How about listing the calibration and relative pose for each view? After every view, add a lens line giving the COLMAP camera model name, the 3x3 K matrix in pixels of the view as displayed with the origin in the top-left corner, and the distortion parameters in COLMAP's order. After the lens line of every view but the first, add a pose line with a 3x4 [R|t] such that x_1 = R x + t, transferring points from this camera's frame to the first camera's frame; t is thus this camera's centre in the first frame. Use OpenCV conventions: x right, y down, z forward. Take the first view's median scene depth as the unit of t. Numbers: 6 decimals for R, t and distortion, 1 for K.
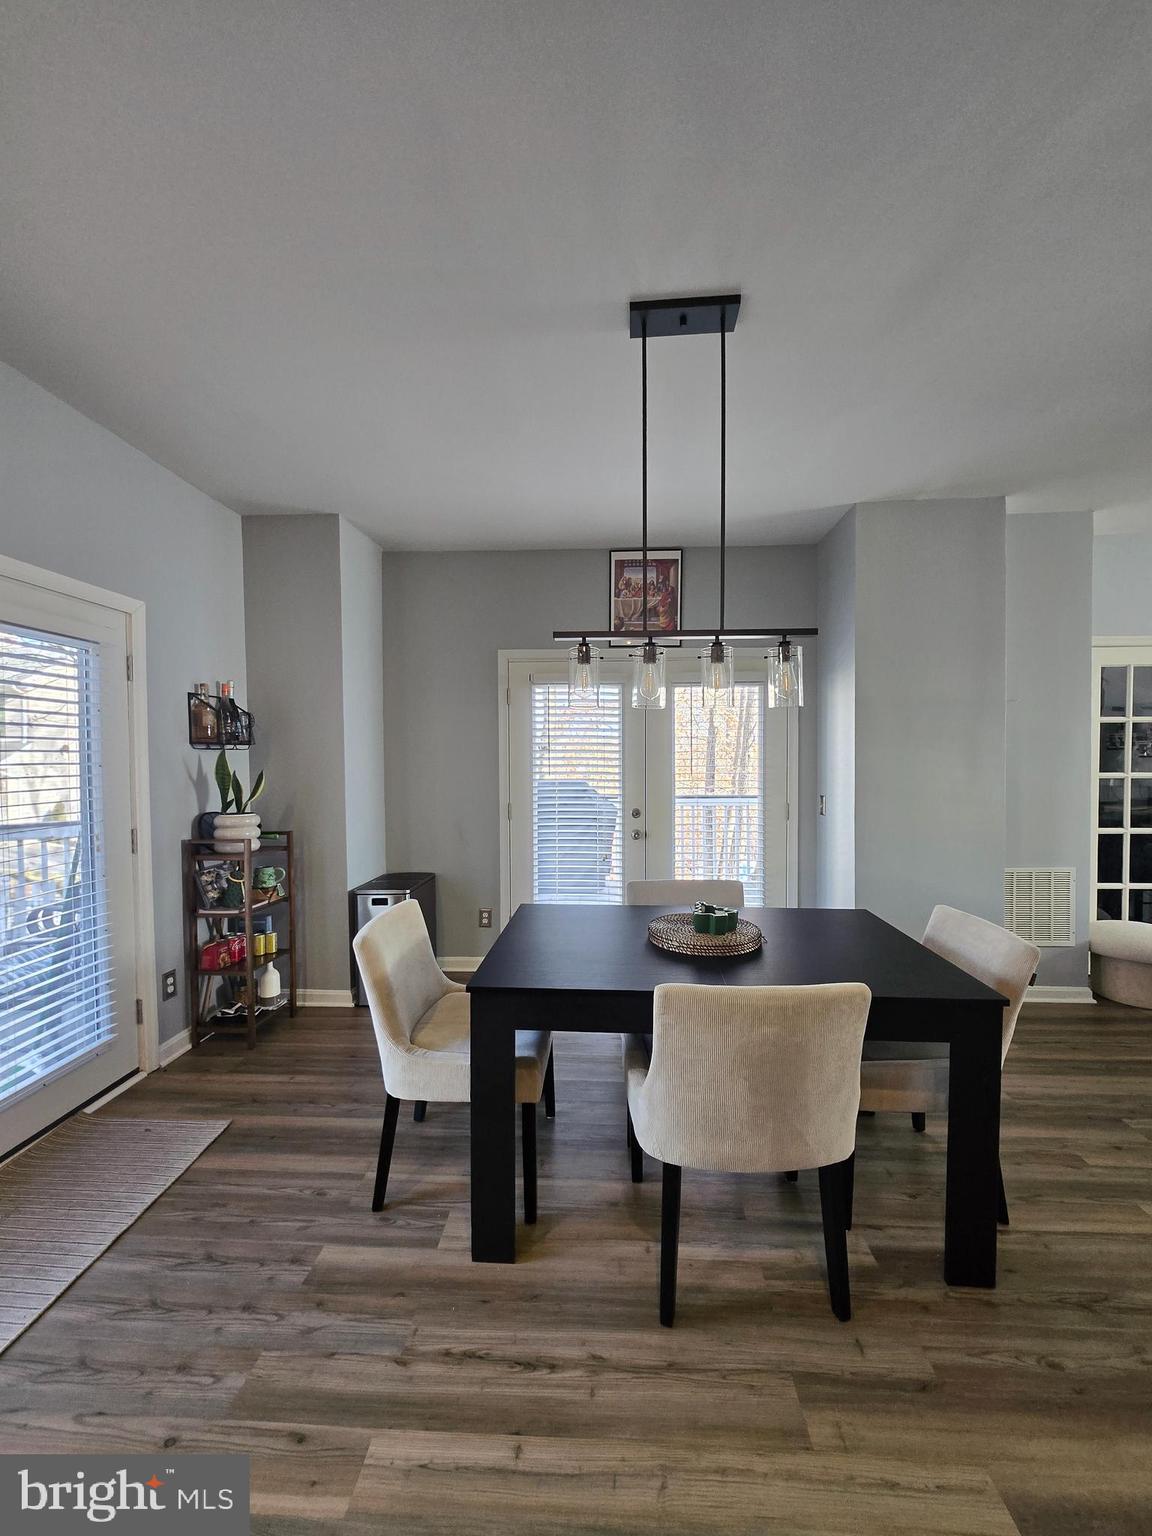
lens RADIAL K [[597.4, 0, 579.2], [0, 597.4, 776.7], [0, 0, 1]] dist [-0.005012, 0.000807]
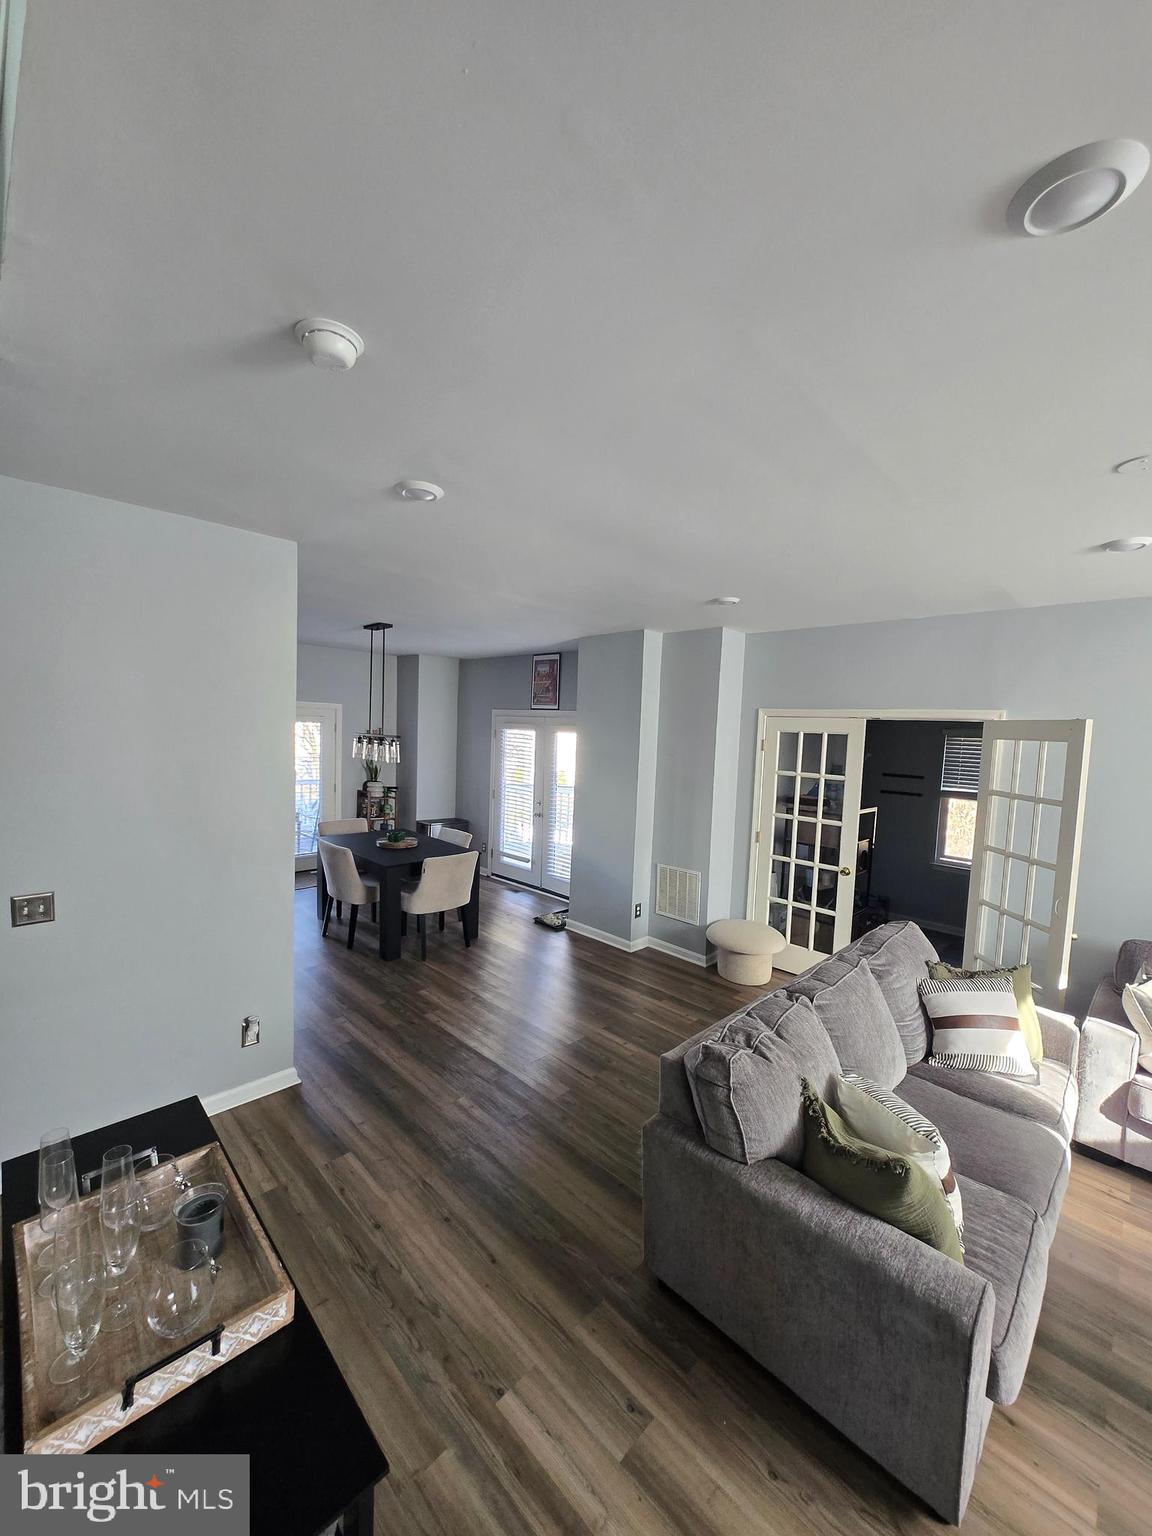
lens RADIAL K [[597.4, 0, 578.7], [0, 597.4, 773.4], [0, 0, 1]] dist [-0.005012, 0.000807]
pose [[0.750574, 0.082710, -0.655590, 2.869080], [-0.064014, 0.996570, 0.052440, -0.270310], [0.657679, 0.002607, 0.753294, -0.546658]]
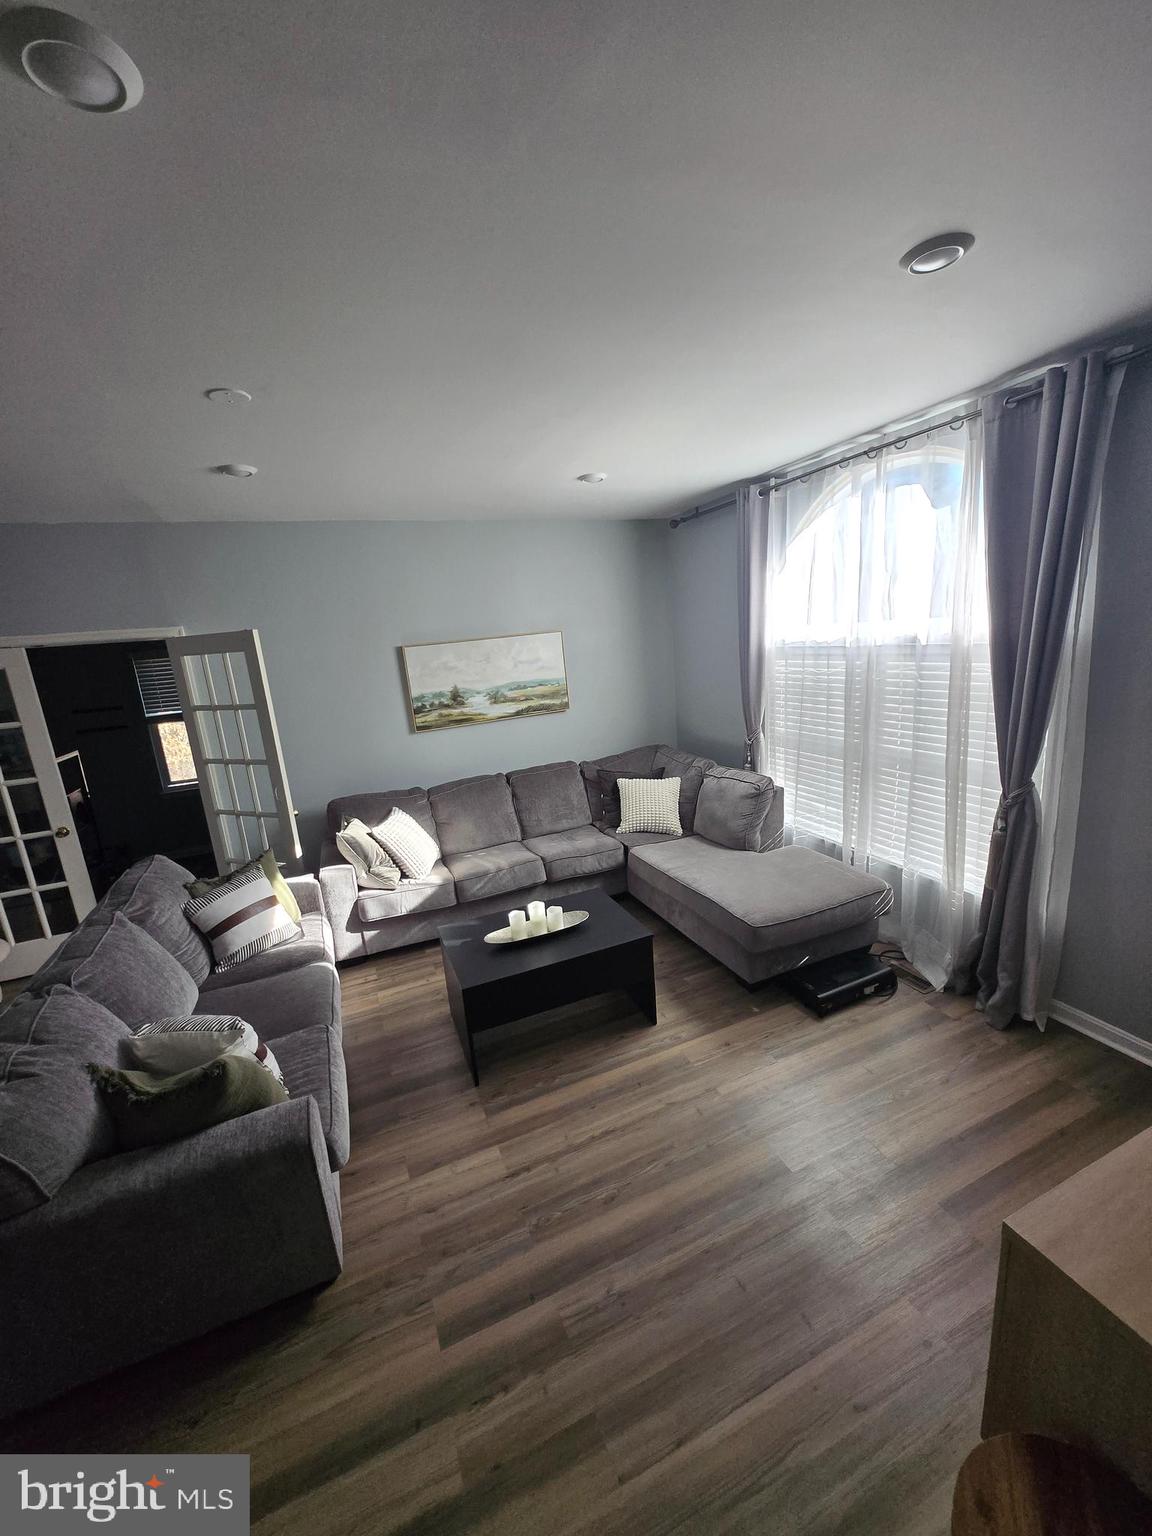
lens RADIAL K [[597.4, 0, 577.4], [0, 597.4, 773.0], [0, 0, 1]] dist [-0.005012, 0.000807]
pose [[0.893309, -0.161940, 0.419254, 2.884136], [0.086358, 0.977295, 0.193485, -0.257753], [-0.441068, -0.136636, 0.887012, -0.579087]]
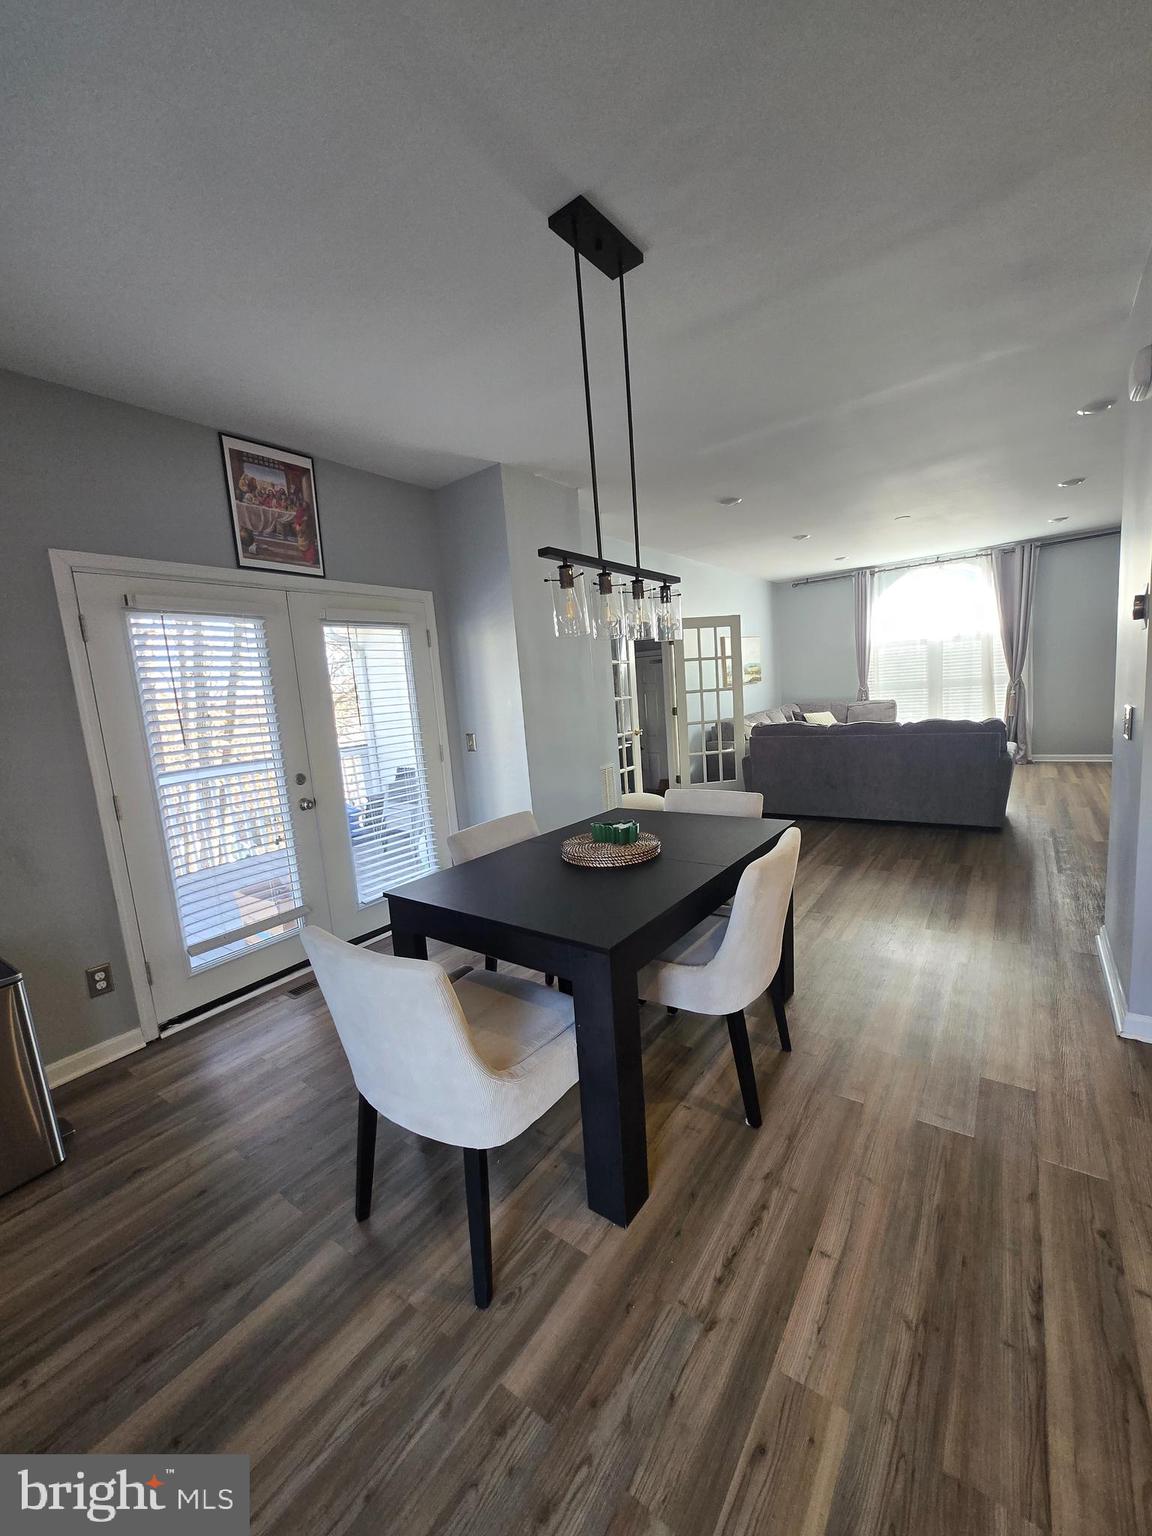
lens RADIAL K [[597.4, 0, 574.6], [0, 597.4, 776.6], [0, 0, 1]] dist [-0.005012, 0.000807]
pose [[0.546819, -0.159851, 0.821850, -0.806781], [0.100212, 0.987044, 0.125305, -0.015378], [-0.831232, 0.013840, 0.555753, 0.489021]]
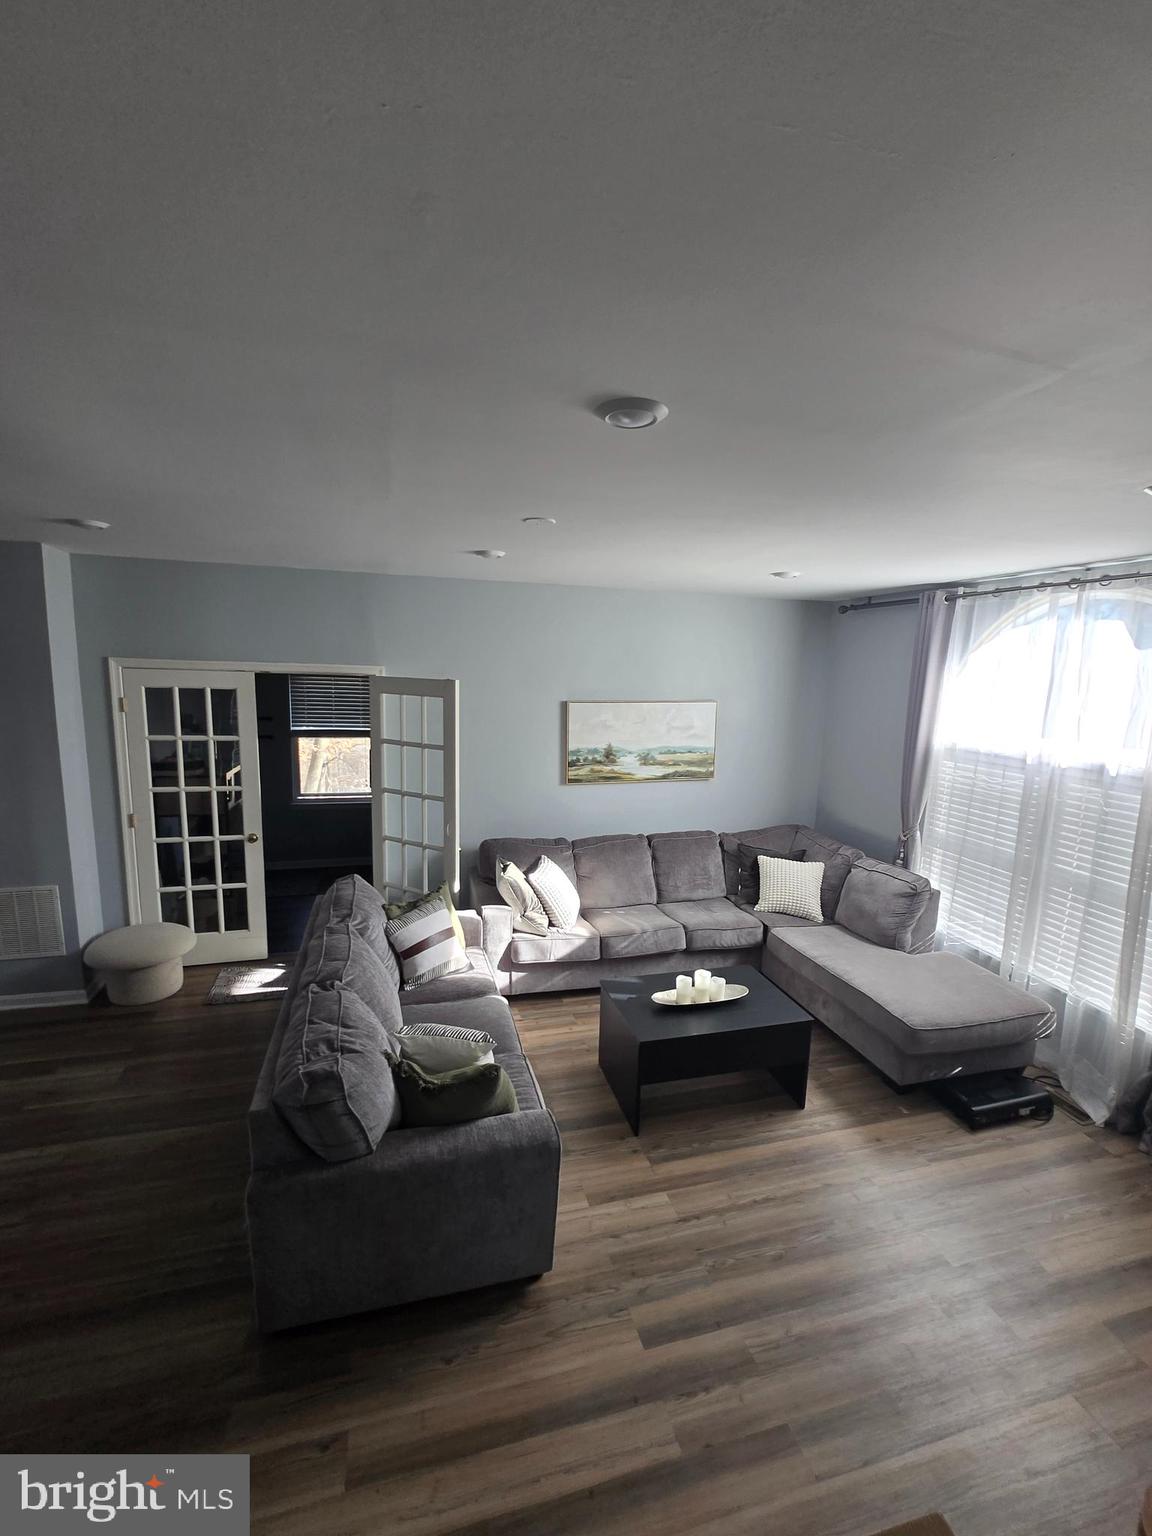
lens RADIAL K [[664.5, 0, 580.9], [0, 664.5, 777.2], [0, 0, 1]] dist [-0.007104, 0.002772]
pose [[0.943242, -0.018958, 0.331564, 2.464829], [-0.024584, 0.991644, 0.126638, -0.393377], [-0.331194, -0.127602, 0.934895, -0.733685]]
